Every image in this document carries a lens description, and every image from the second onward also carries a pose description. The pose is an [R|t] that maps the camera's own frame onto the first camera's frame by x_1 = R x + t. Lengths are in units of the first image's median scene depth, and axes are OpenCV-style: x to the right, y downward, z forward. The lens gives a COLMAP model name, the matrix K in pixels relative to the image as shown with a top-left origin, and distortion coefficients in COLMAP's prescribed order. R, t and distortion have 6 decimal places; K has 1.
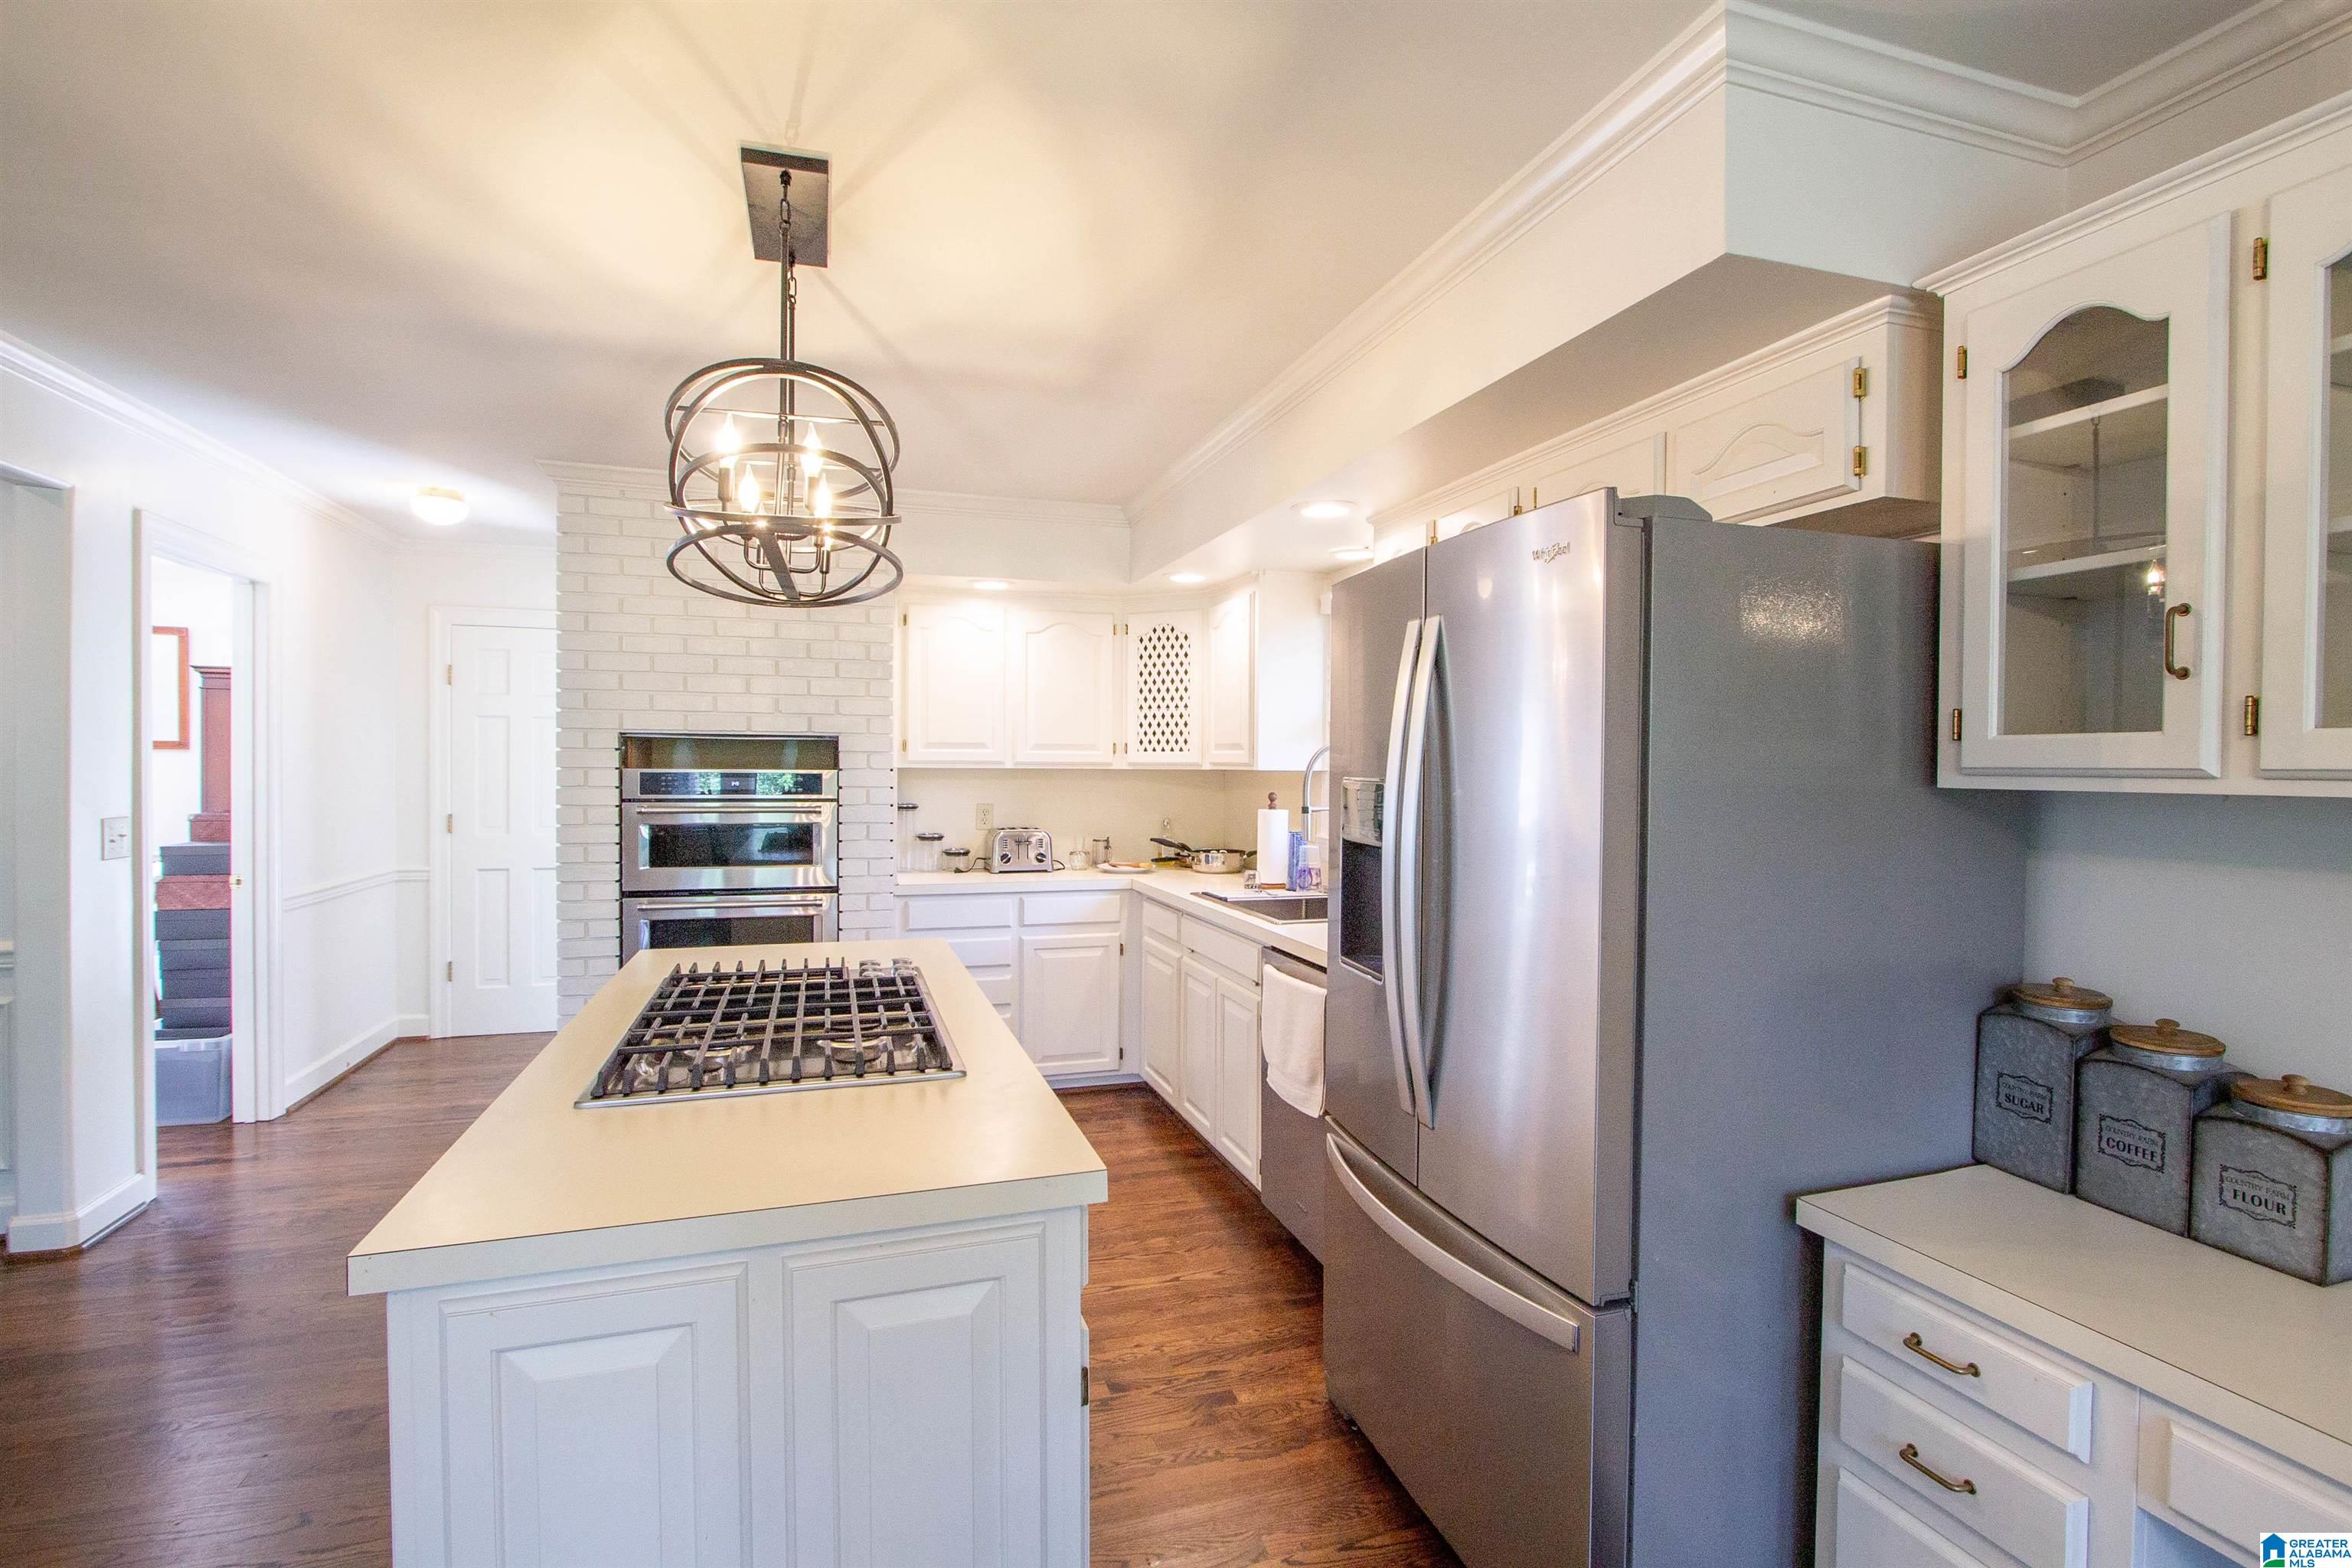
lens RADIAL K [[1113.8, 0, 1182.8], [0, 1113.8, 784.1], [0, 0, 1]] dist [-0.019176, 0.000327]
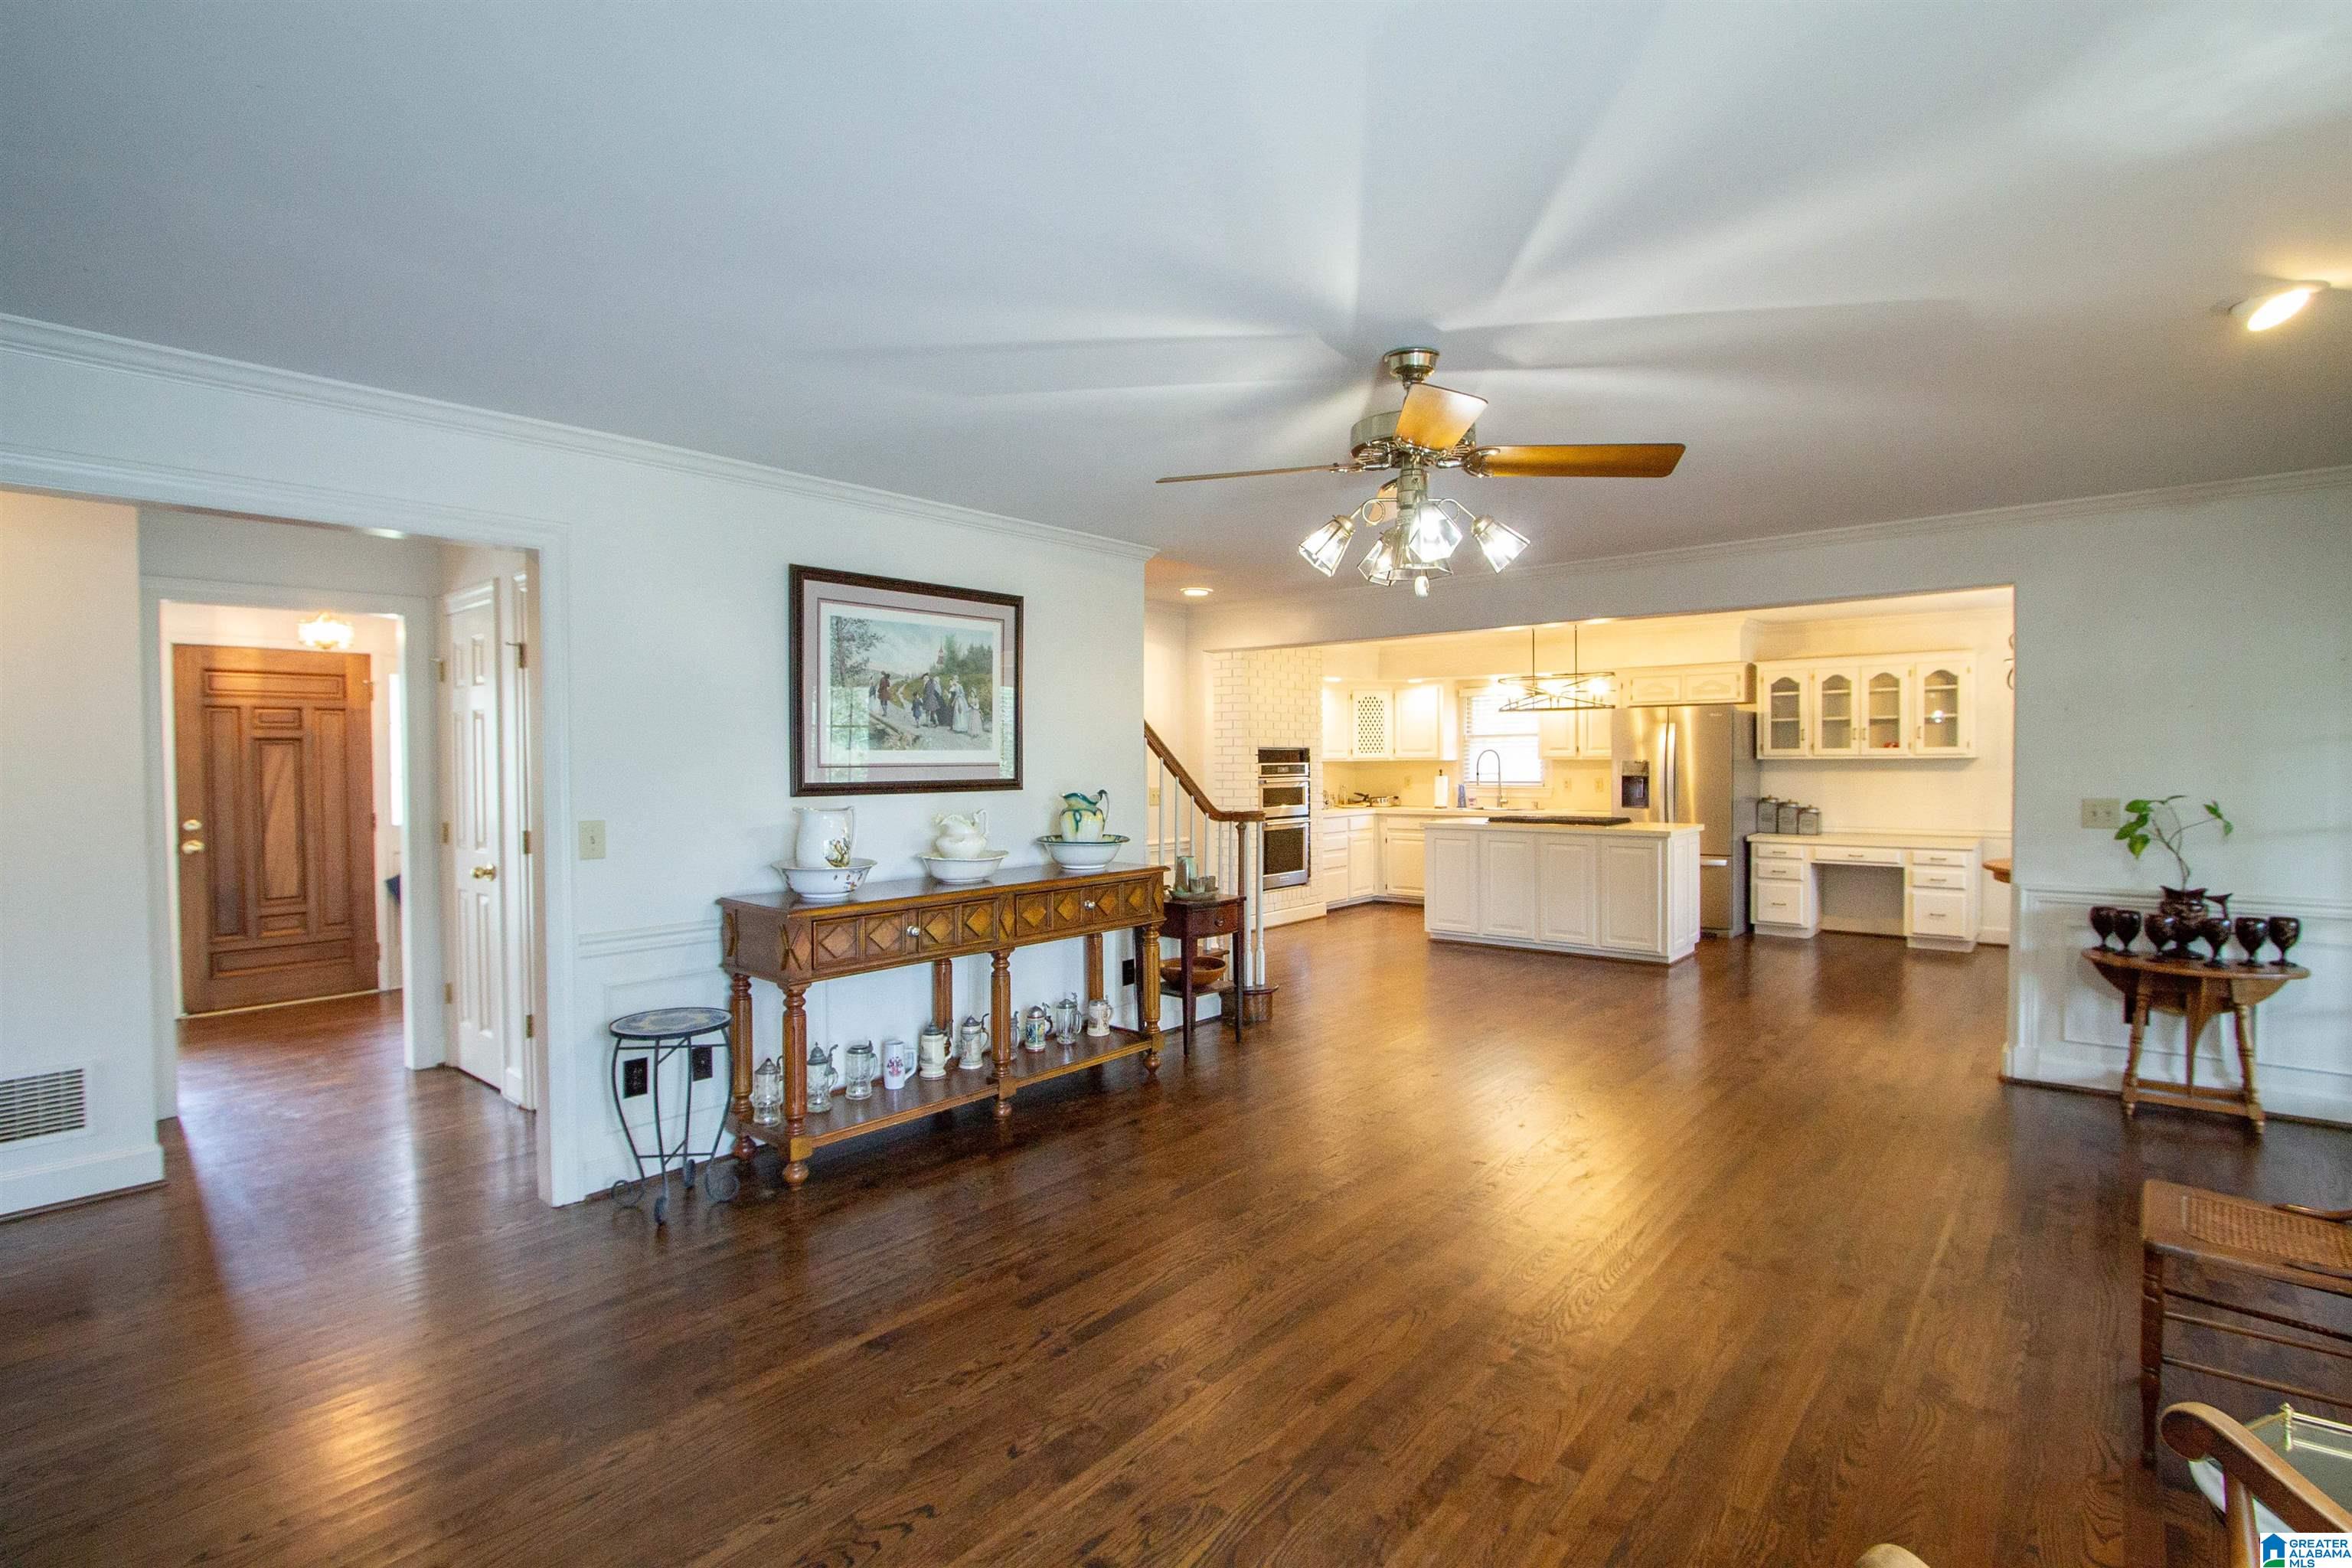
lens RADIAL K [[1113.8, 0, 1176.3], [0, 1113.8, 774.9], [0, 0, 1]] dist [-0.019176, 0.000327]
pose [[0.864000, -0.027054, 0.502765, -4.211956], [0.026698, 0.999612, 0.007908, -0.035240], [-0.502784, 0.006590, 0.864387, -2.100595]]
